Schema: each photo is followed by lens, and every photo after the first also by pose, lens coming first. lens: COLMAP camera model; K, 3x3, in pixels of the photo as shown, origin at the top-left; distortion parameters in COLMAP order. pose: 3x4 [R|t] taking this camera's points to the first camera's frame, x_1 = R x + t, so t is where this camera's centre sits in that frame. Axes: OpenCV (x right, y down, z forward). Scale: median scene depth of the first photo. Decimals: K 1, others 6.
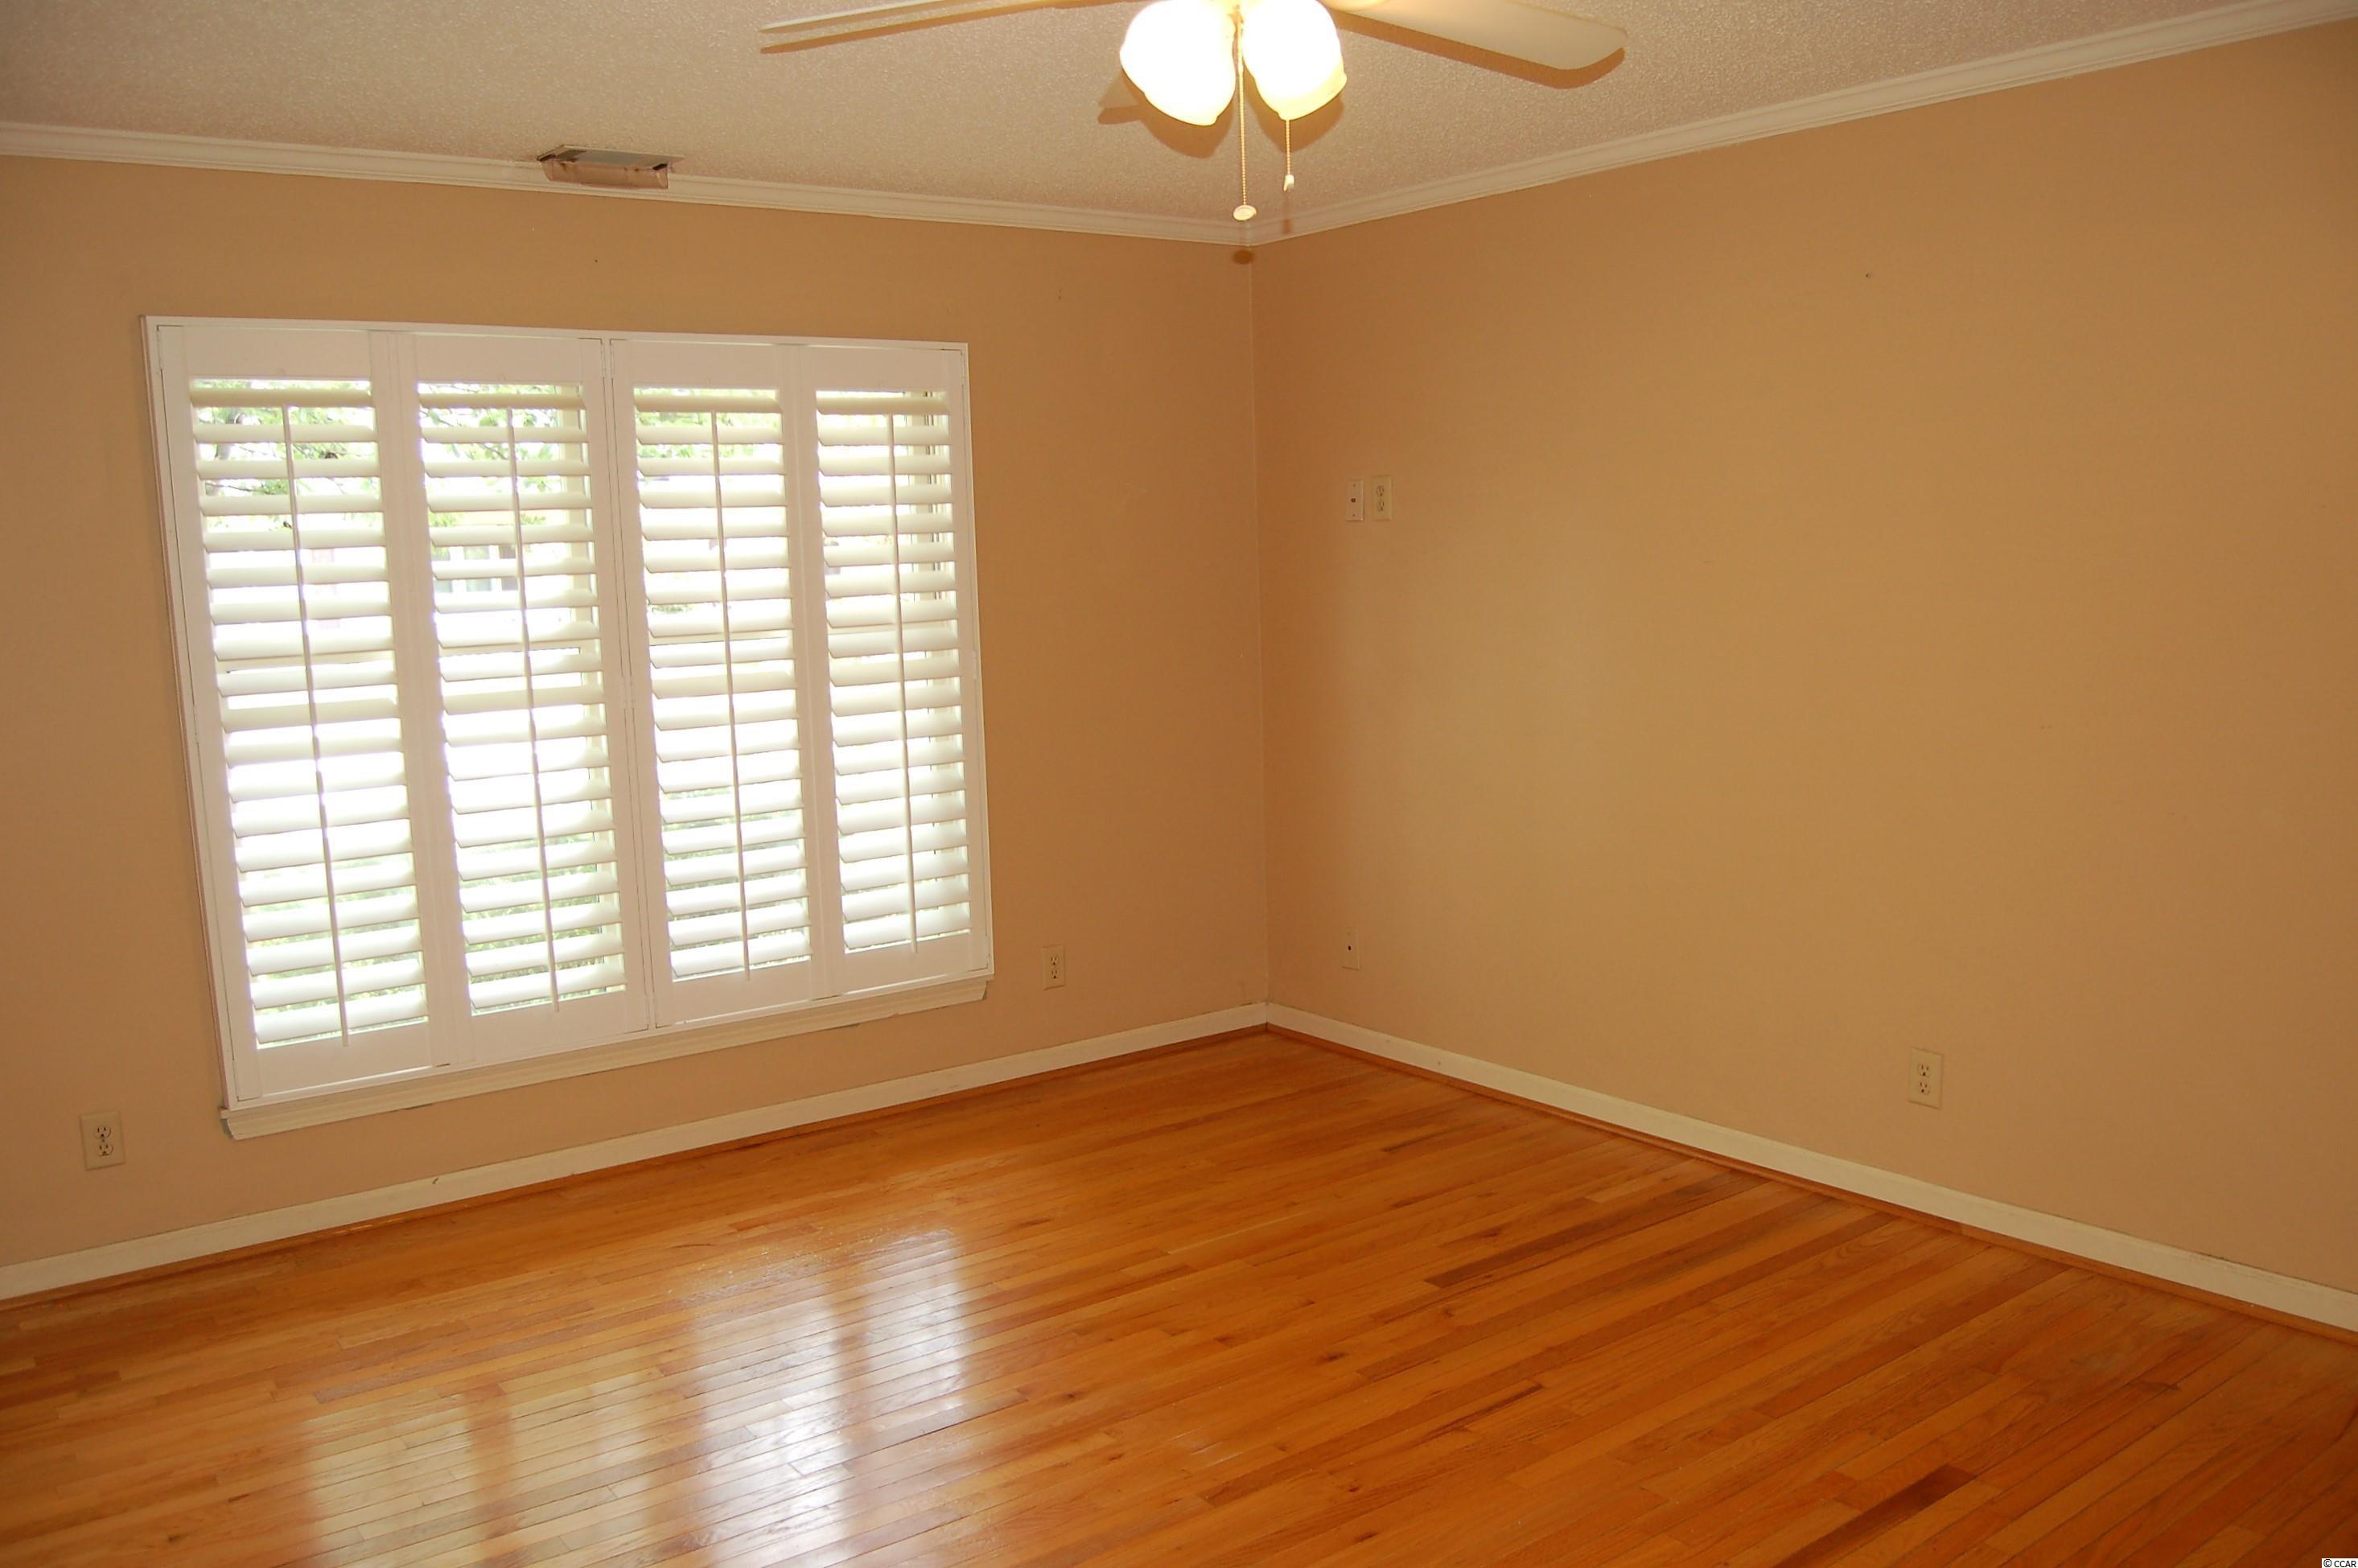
lens RADIAL K [[1879.9, 0, 1179.0], [0, 1879.9, 784.0], [0, 0, 1]] dist [-0.046147, -0.002660]
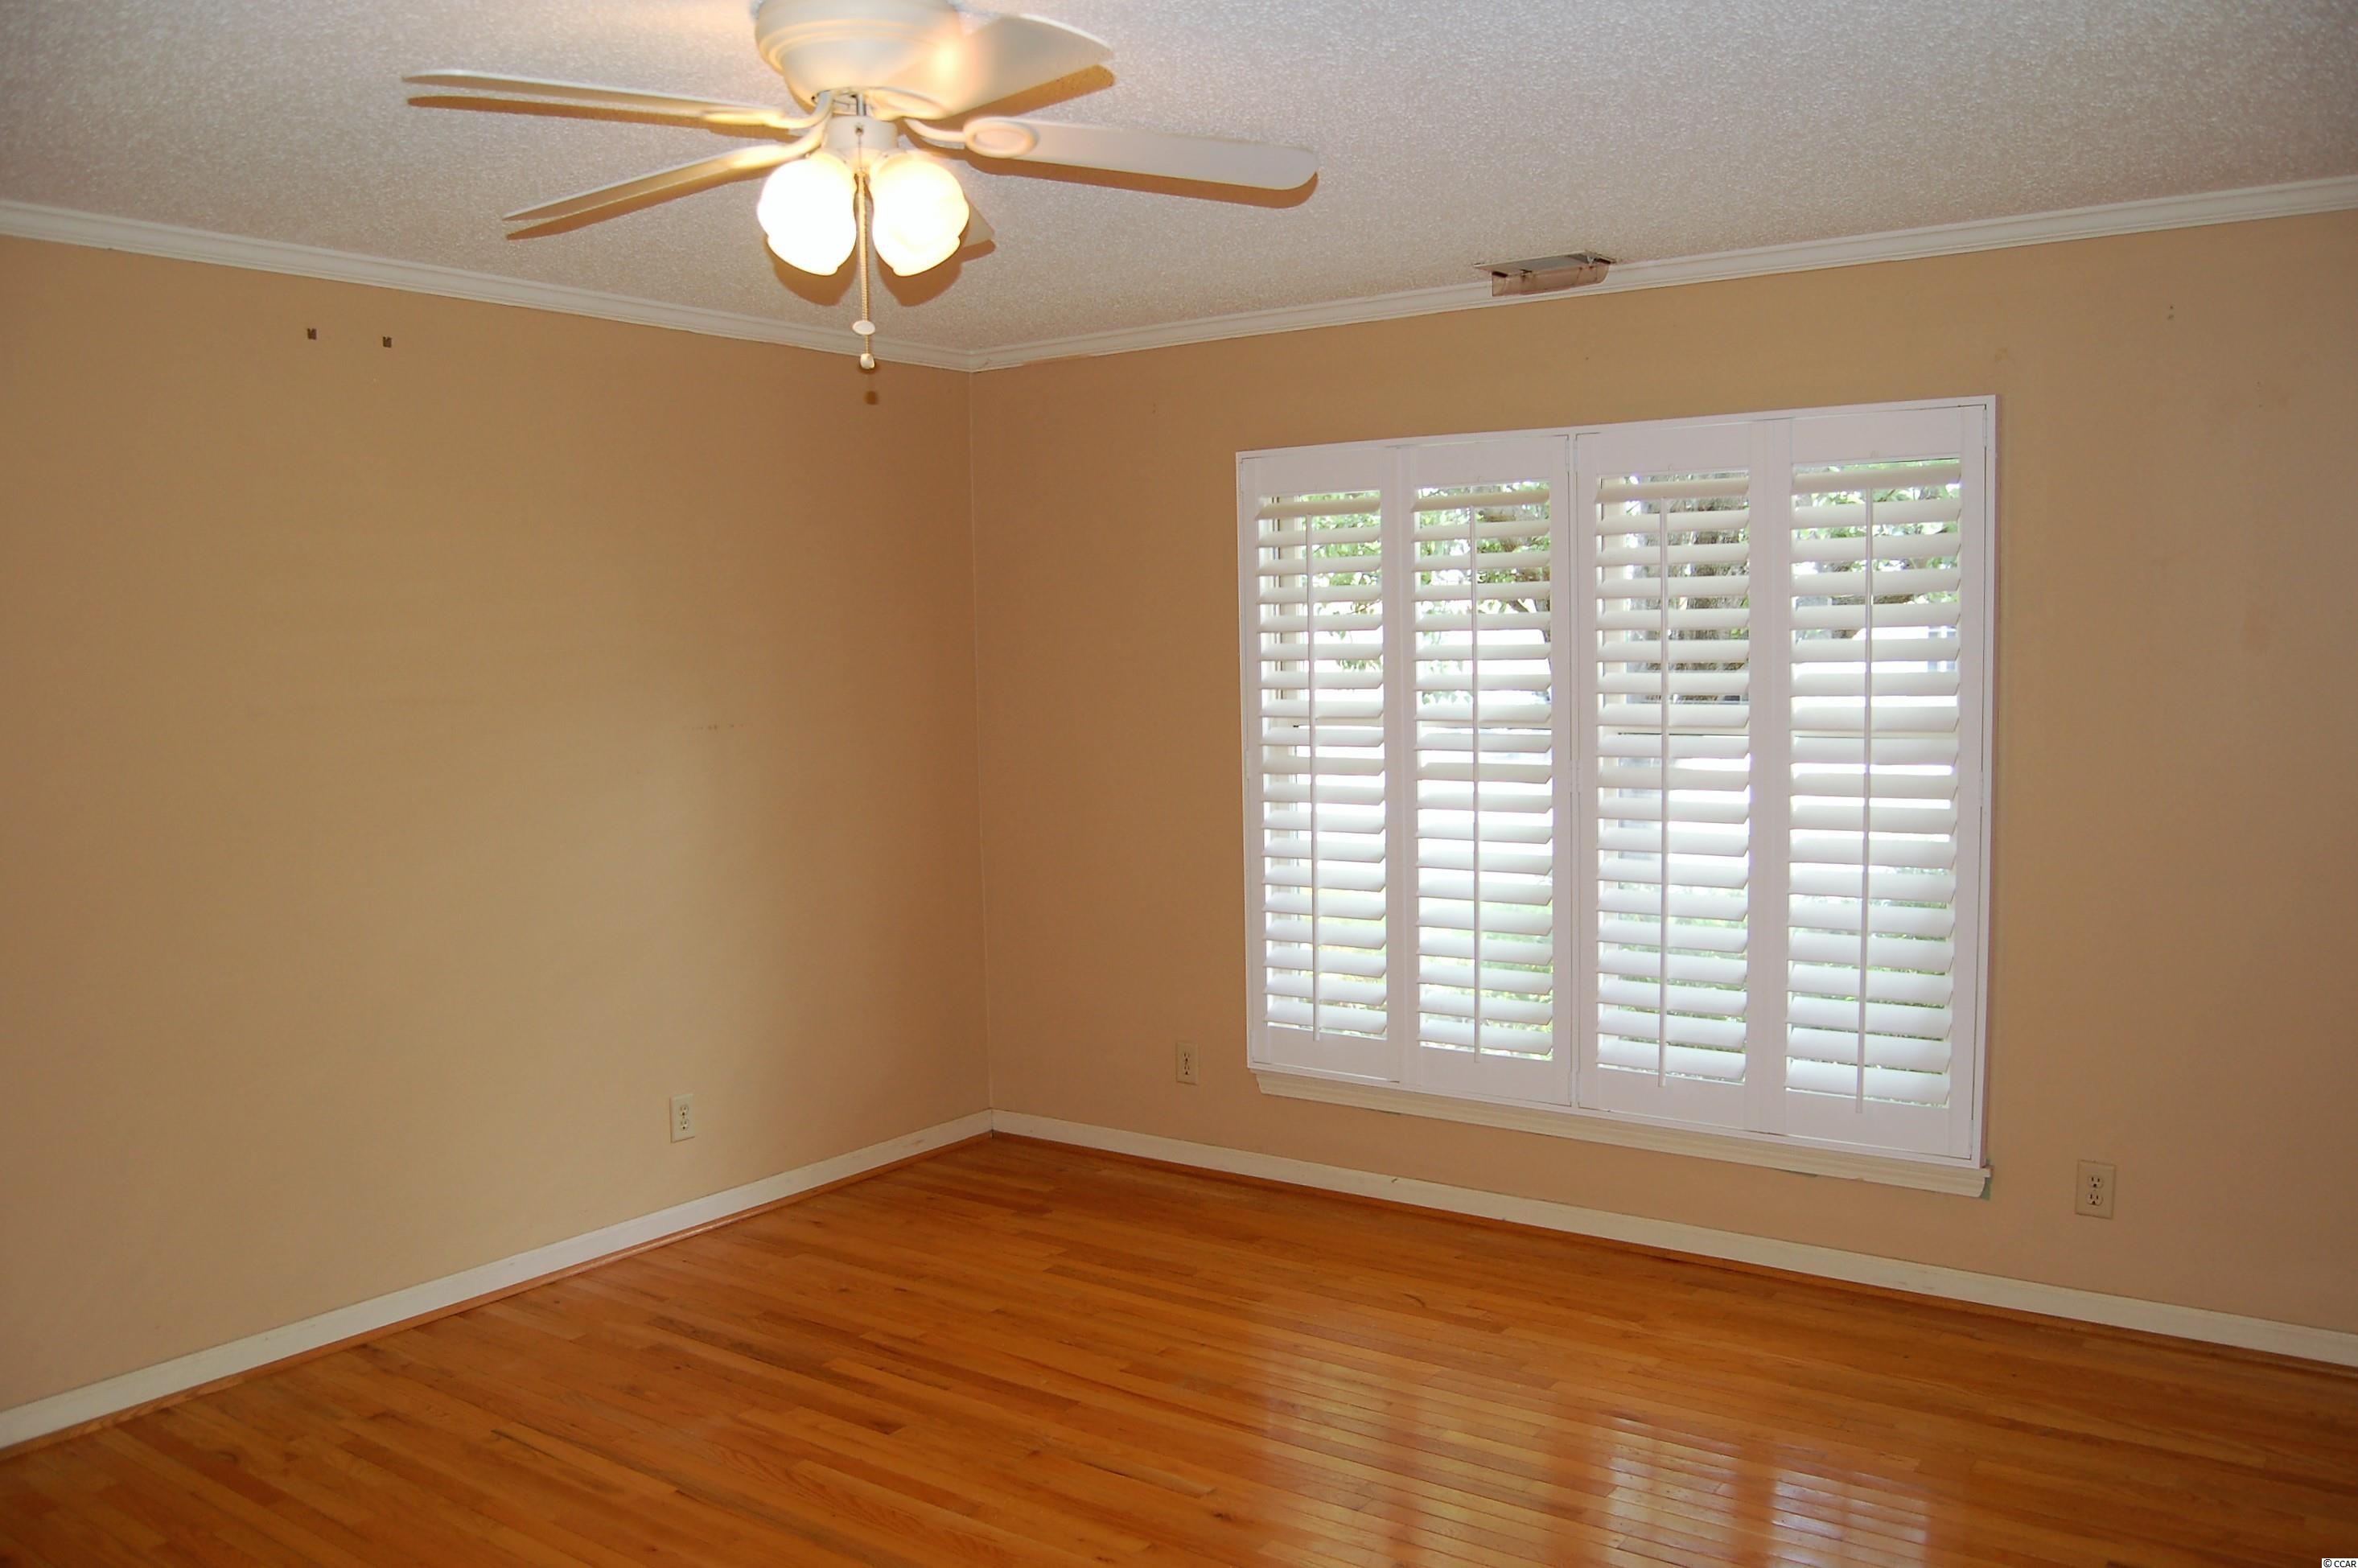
lens RADIAL K [[1879.9, 0, 1179.0], [0, 1879.9, 784.0], [0, 0, 1]] dist [-0.046147, -0.002660]
pose [[0.327421, 0.093856, -0.940206, 0.611242], [-0.124739, 0.990639, 0.055451, -0.075250], [0.936609, 0.099124, 0.336063, 0.457466]]
